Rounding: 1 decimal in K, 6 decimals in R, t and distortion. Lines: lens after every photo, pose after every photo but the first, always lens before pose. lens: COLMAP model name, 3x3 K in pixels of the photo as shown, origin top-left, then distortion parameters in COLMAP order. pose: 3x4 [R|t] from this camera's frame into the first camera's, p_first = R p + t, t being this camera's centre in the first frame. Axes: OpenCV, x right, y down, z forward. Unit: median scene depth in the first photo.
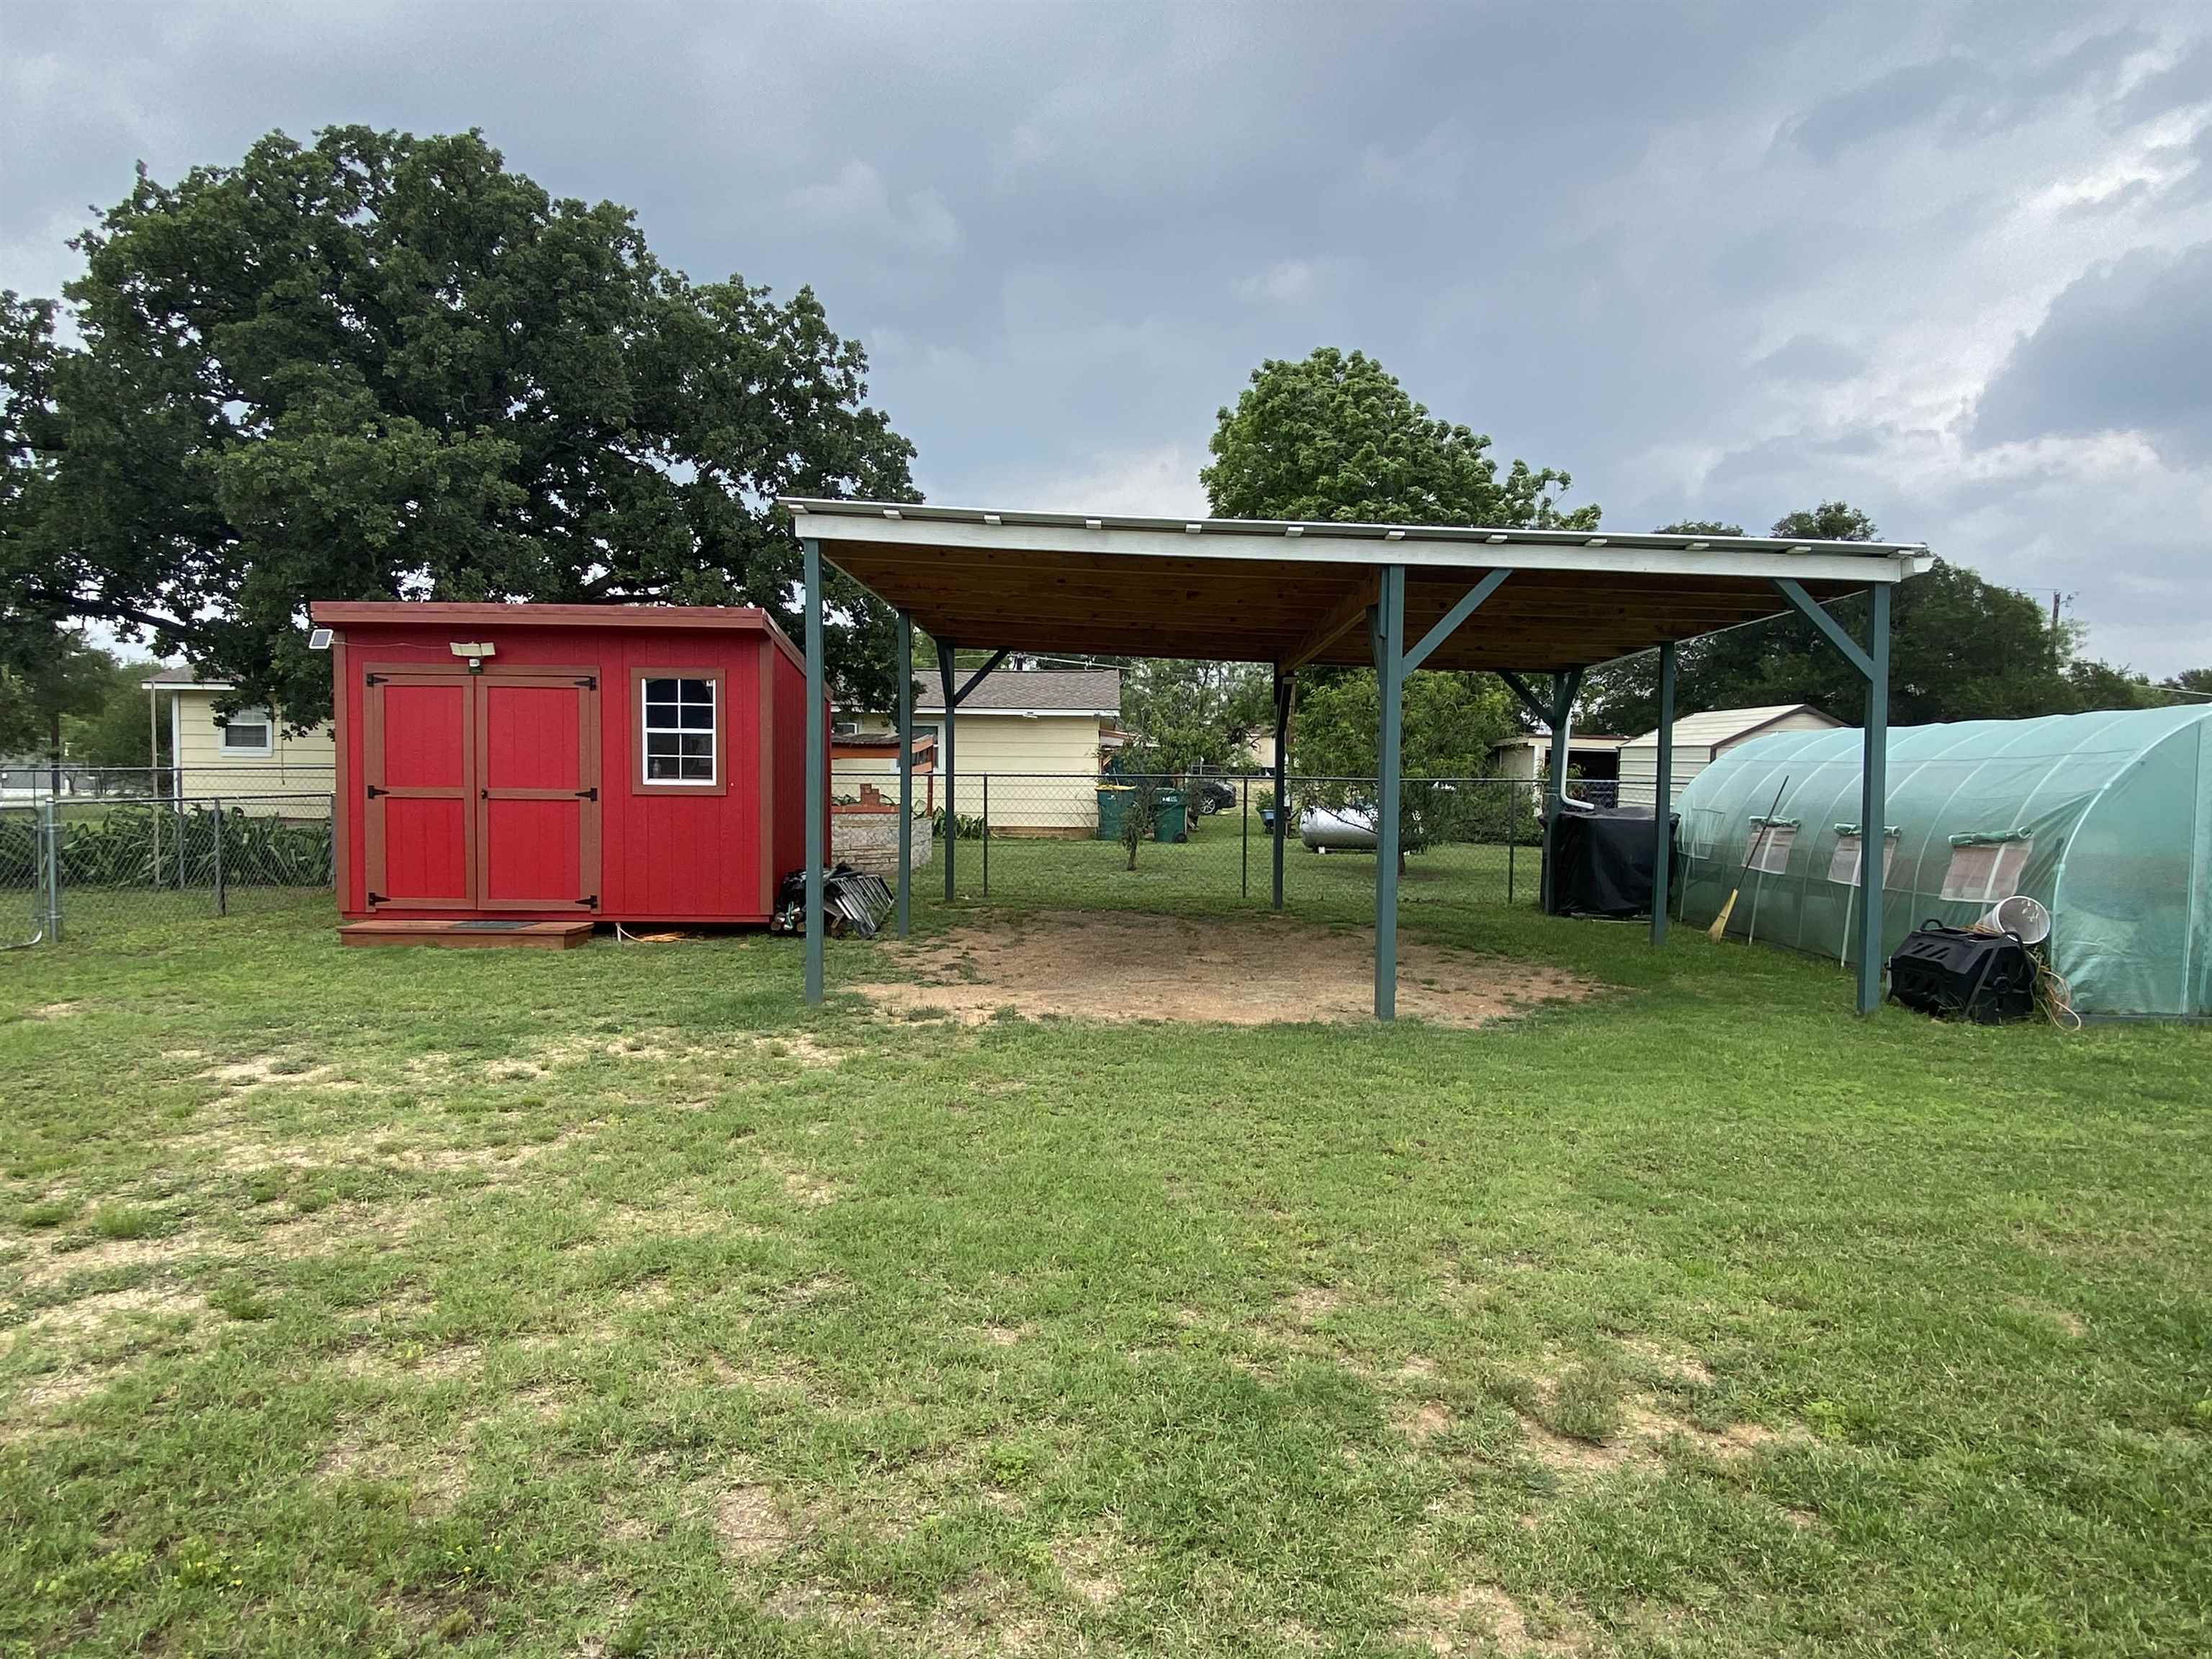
lens RADIAL K [[1217.3, 0, 1106.0], [0, 1217.3, 829.5], [0, 0, 1]] dist [0.039665, -0.035886]
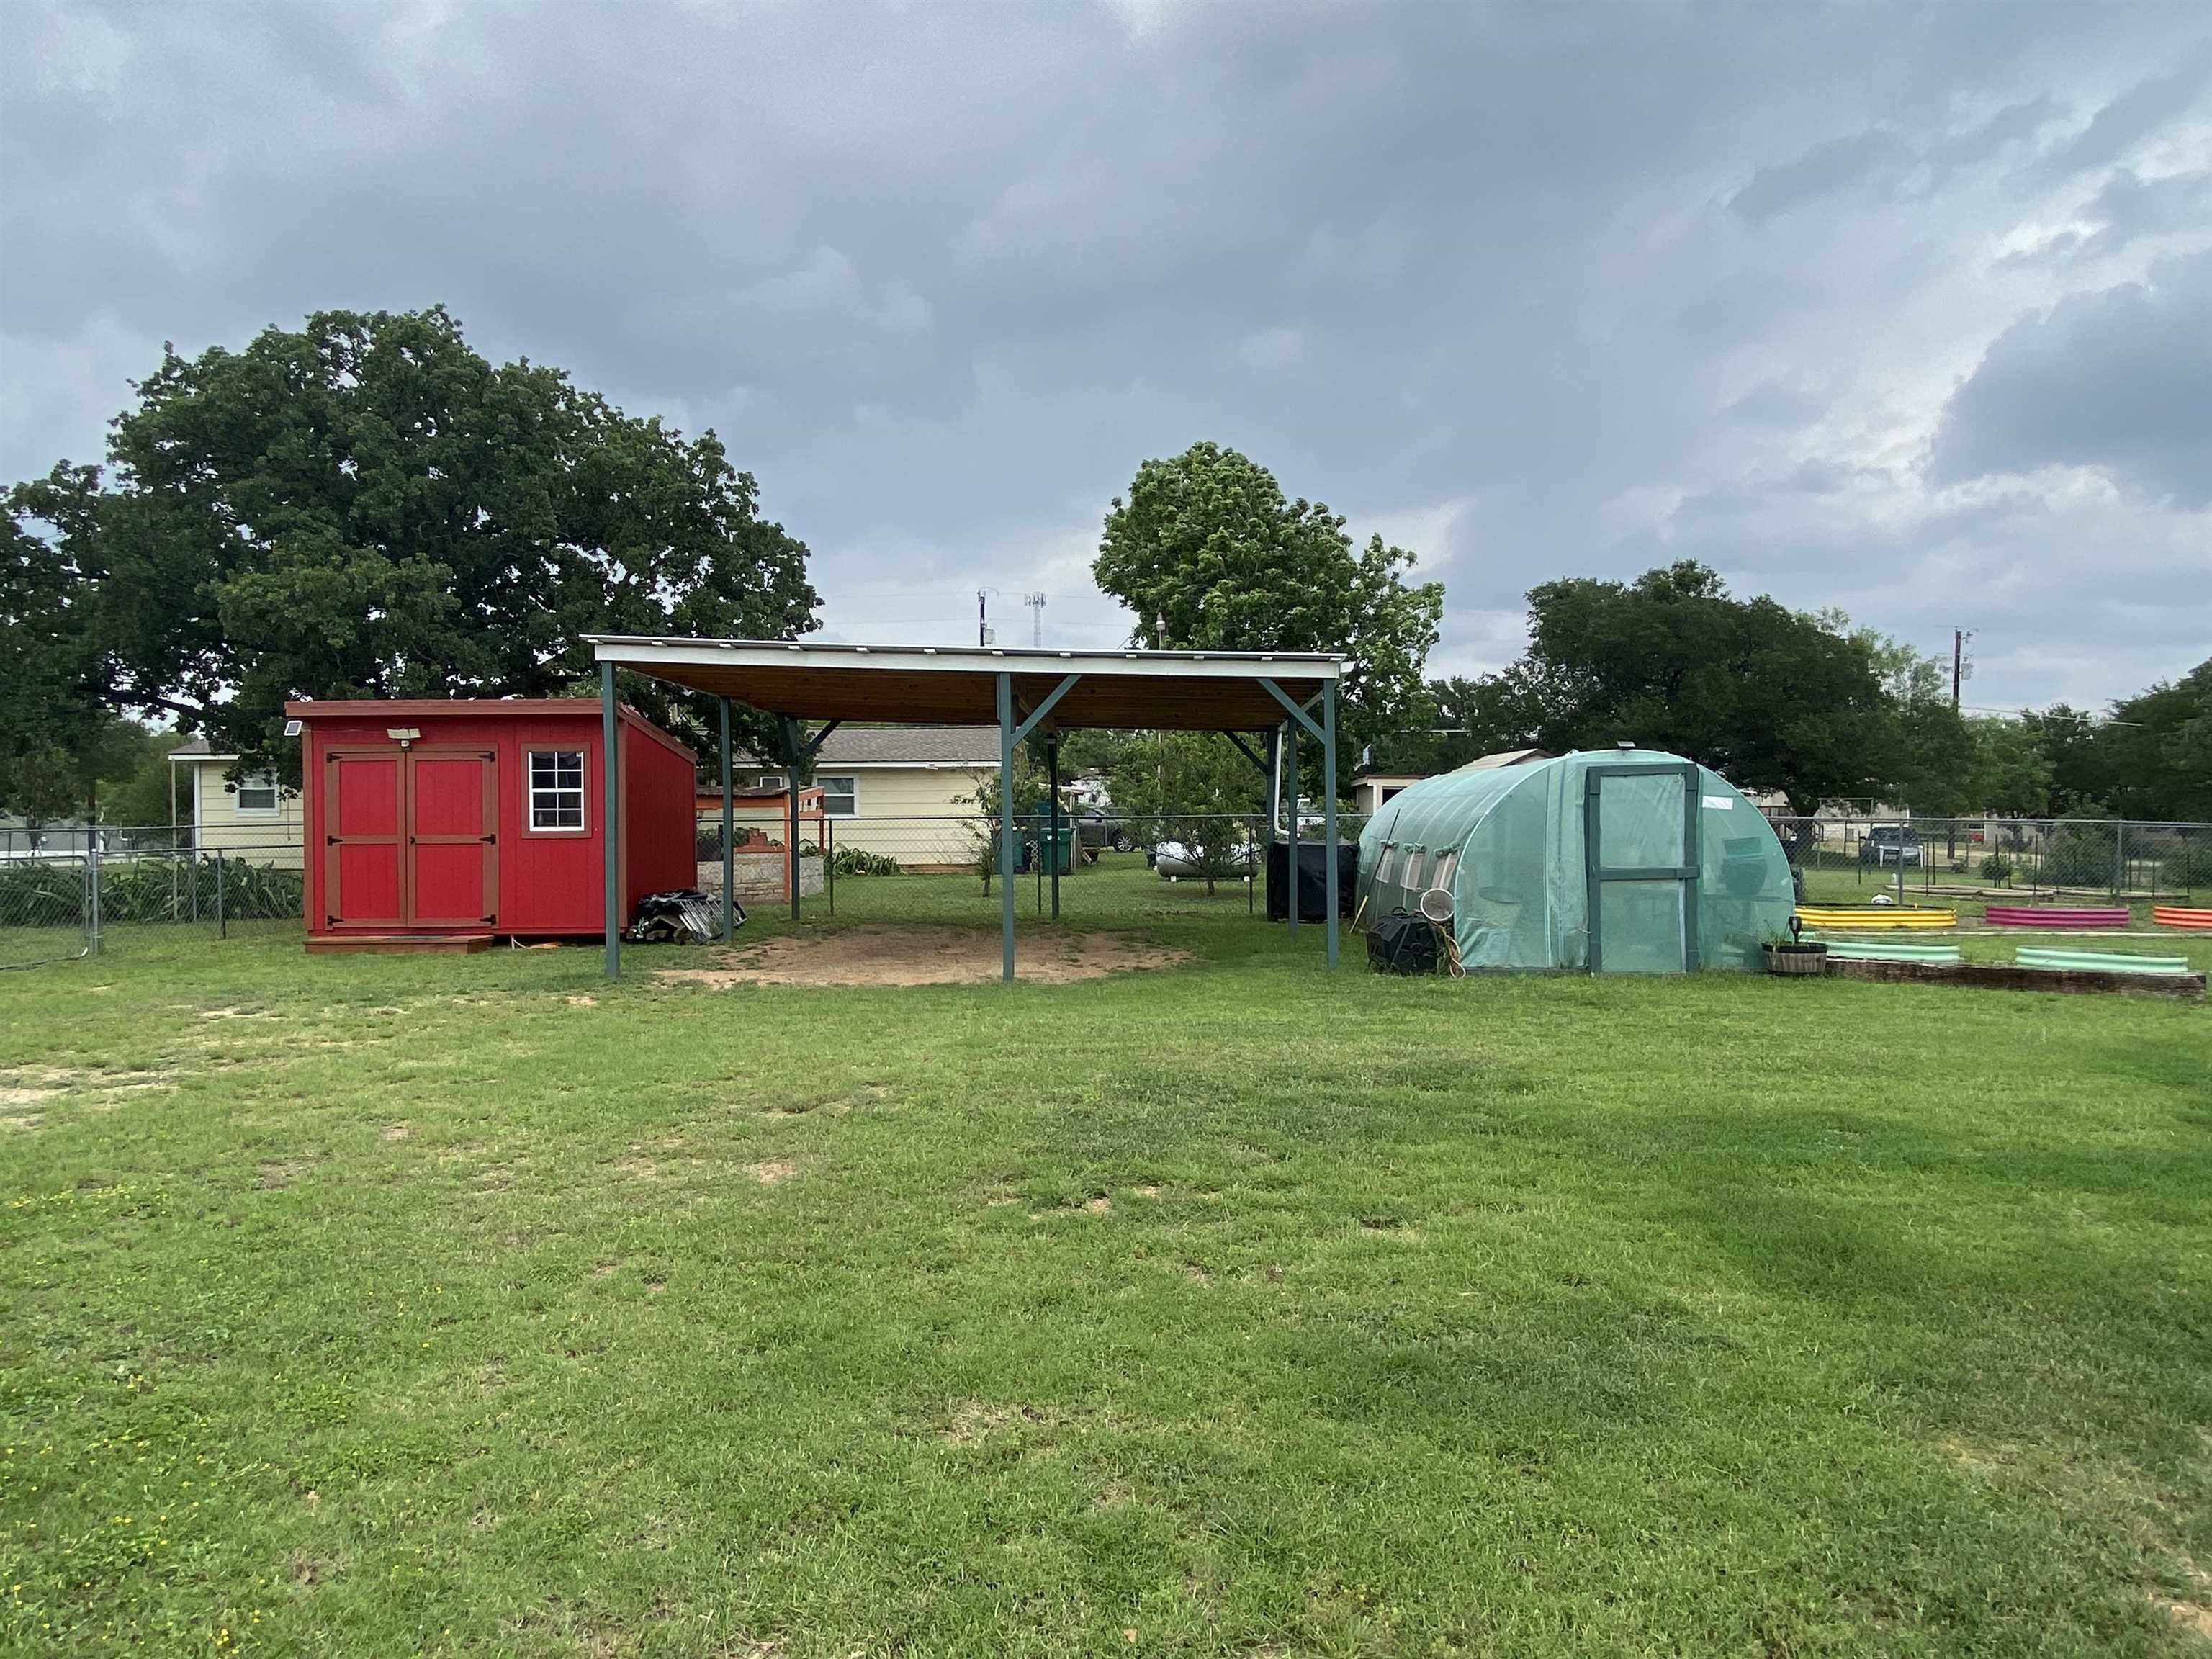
lens RADIAL K [[1218.5, 0, 1116.8], [0, 1218.5, 828.7], [0, 0, 1]] dist [0.030794, -0.036411]
pose [[0.999797, -0.018677, -0.007535, 0.176739], [0.018397, 0.999195, -0.035644, 0.012985], [0.008195, 0.035498, 0.999336, -0.215488]]
